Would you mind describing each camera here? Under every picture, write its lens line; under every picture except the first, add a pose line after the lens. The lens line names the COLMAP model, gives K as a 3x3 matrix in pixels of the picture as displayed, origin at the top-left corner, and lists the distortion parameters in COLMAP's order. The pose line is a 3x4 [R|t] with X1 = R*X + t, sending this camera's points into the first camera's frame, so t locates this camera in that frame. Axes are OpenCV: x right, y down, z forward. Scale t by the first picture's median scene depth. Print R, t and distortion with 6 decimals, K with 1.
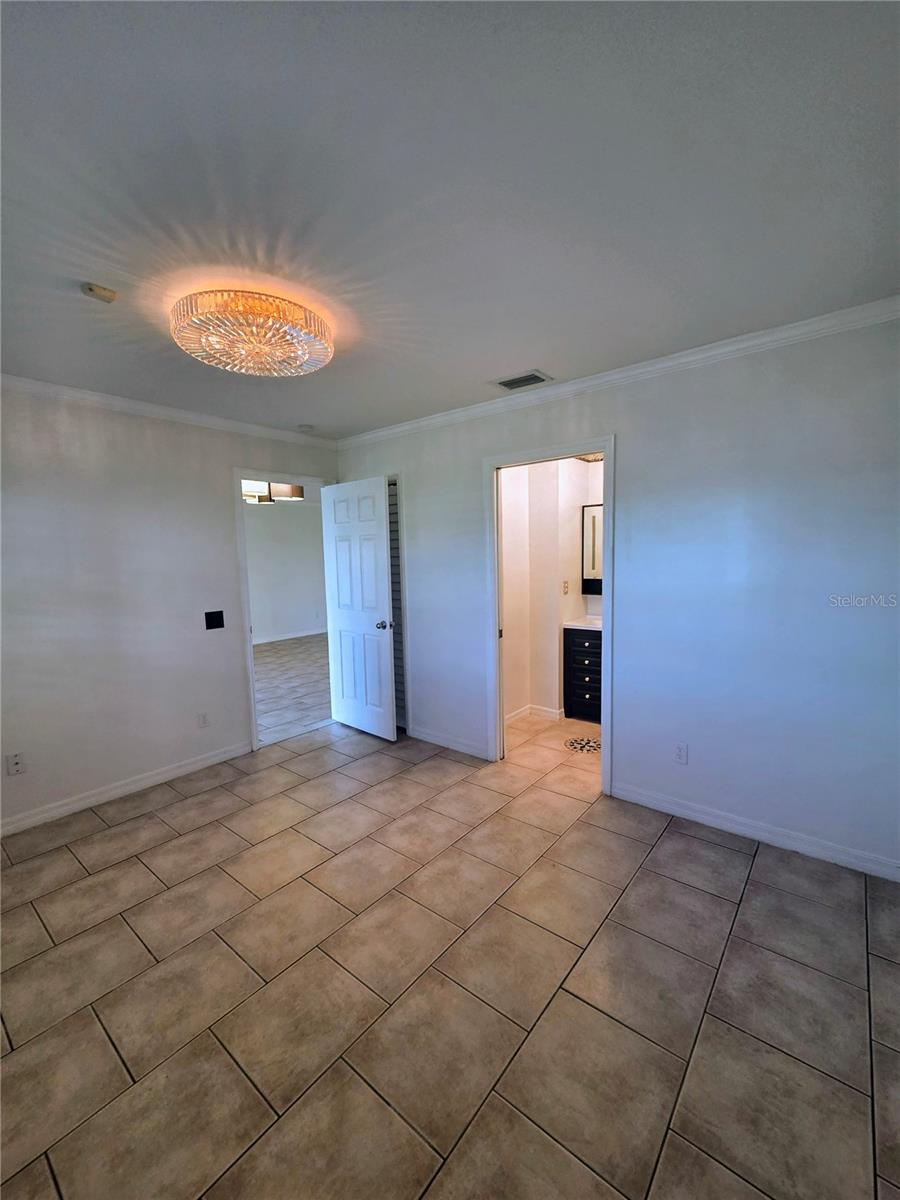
lens RADIAL K [[491.5, 0, 453.5], [0, 491.5, 600.3], [0, 0, 1]] dist [0.006039, -0.000884]
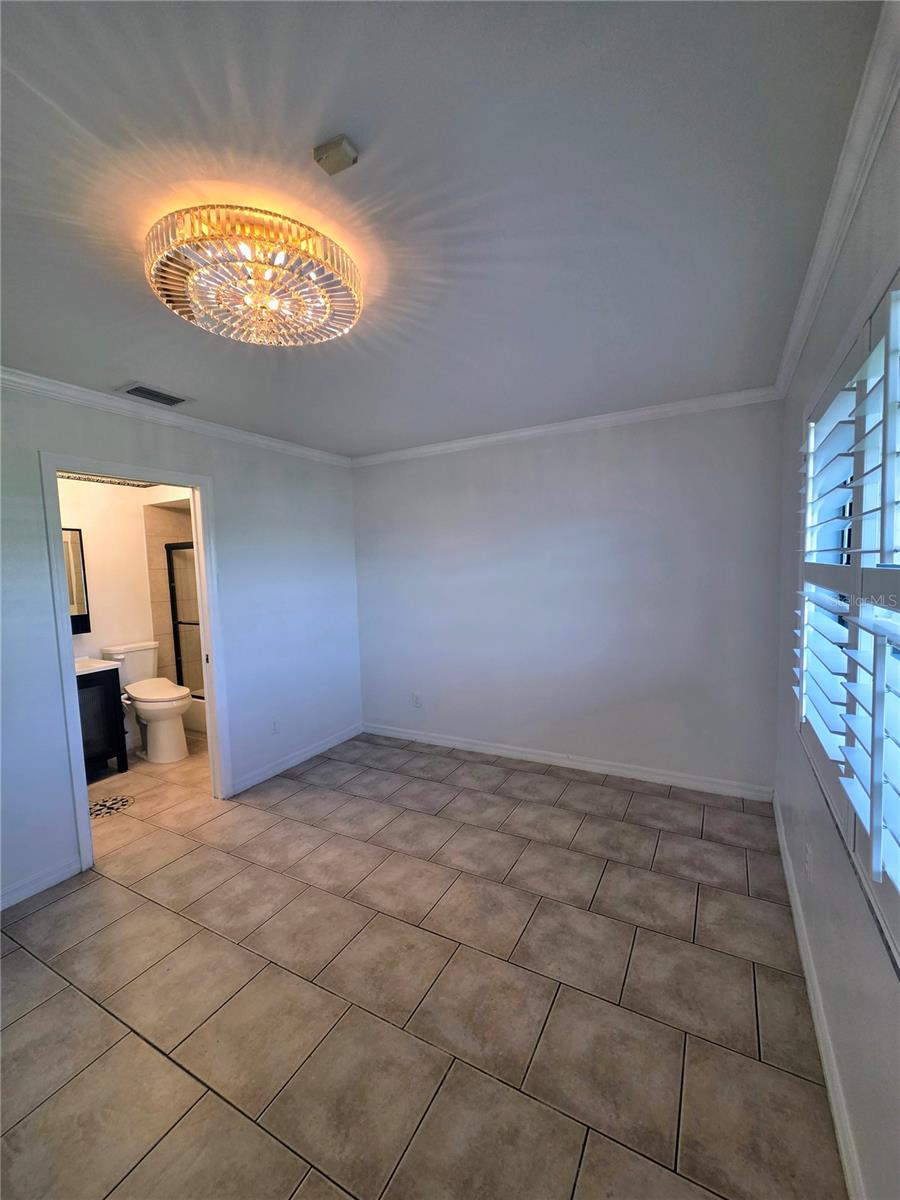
lens RADIAL K [[491.5, 0, 452.3], [0, 491.5, 603.2], [0, 0, 1]] dist [0.006039, -0.000884]
pose [[-0.175817, -0.047325, 0.983285, -1.131985], [0.132356, 0.988638, 0.071248, -0.066516], [-0.975485, 0.142671, -0.167555, 0.851823]]
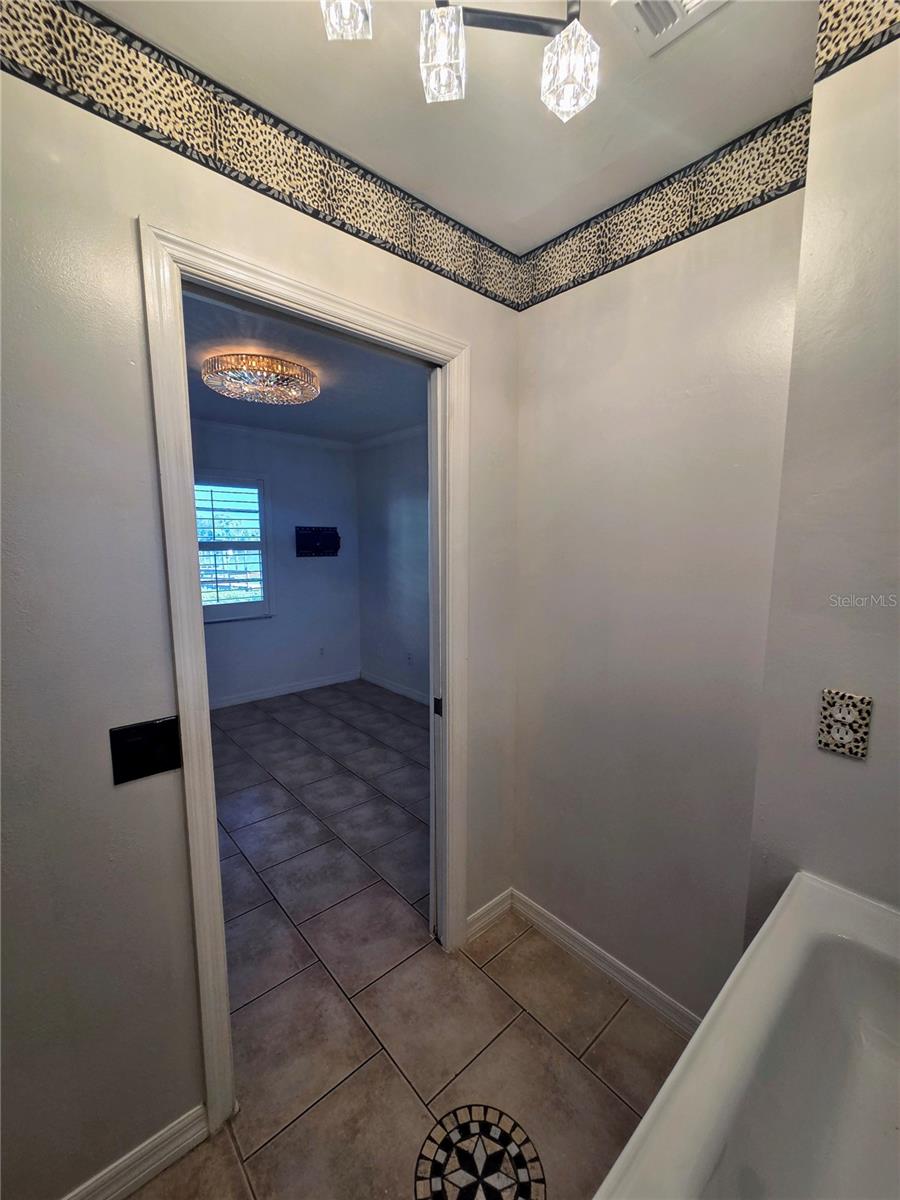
lens RADIAL K [[491.5, 0, 452.3], [0, 491.5, 592.5], [0, 0, 1]] dist [0.006039, -0.000884]
pose [[-0.160793, 0.130543, -0.978317, 0.893099], [-0.094926, 0.984574, 0.146980, -0.193274], [0.982413, 0.116501, -0.145921, 1.667638]]
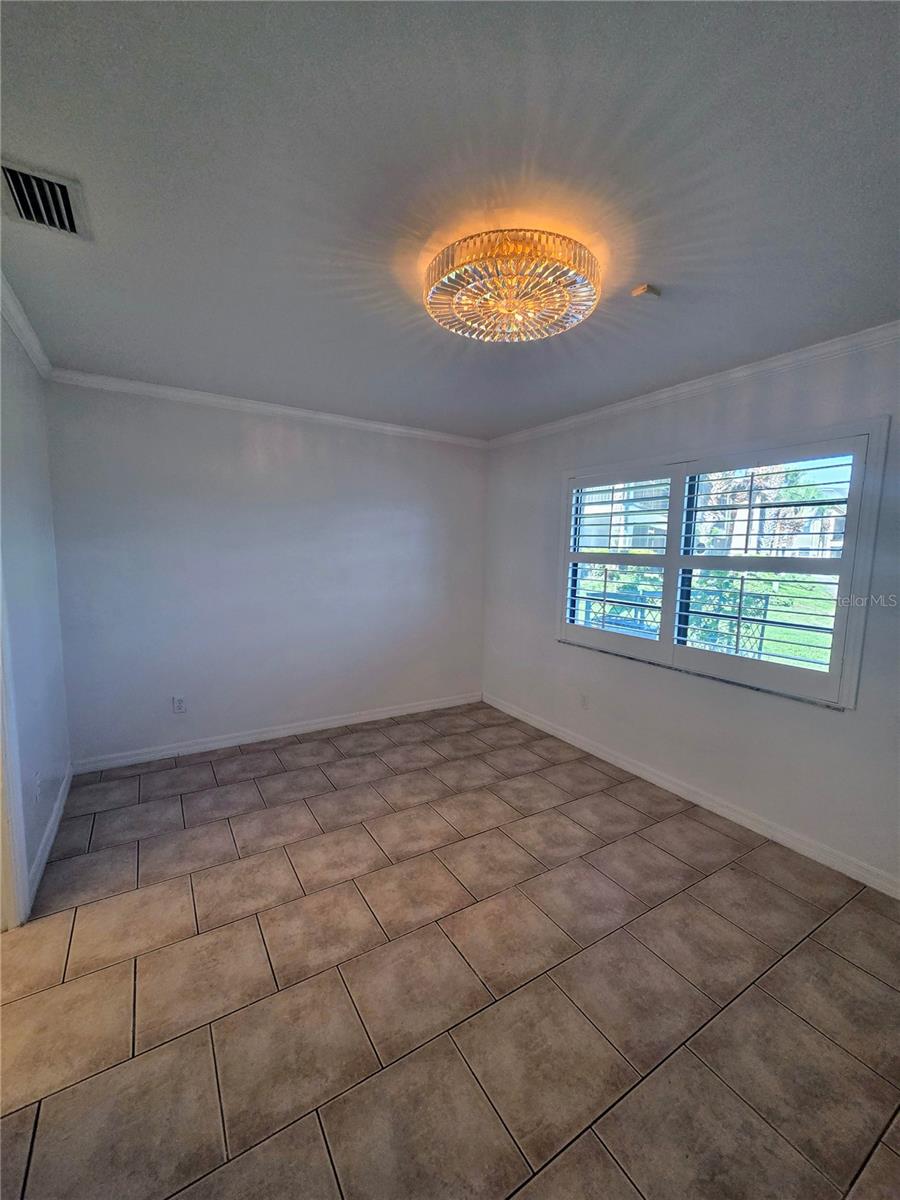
lens RADIAL K [[491.5, 0, 458.4], [0, 491.5, 605.6], [0, 0, 1]] dist [0.006039, -0.000884]
pose [[-0.947874, -0.035577, 0.316652, -0.561931], [0.030741, 0.978902, 0.202006, -0.165036], [-0.317158, 0.201211, -0.926782, 1.799693]]
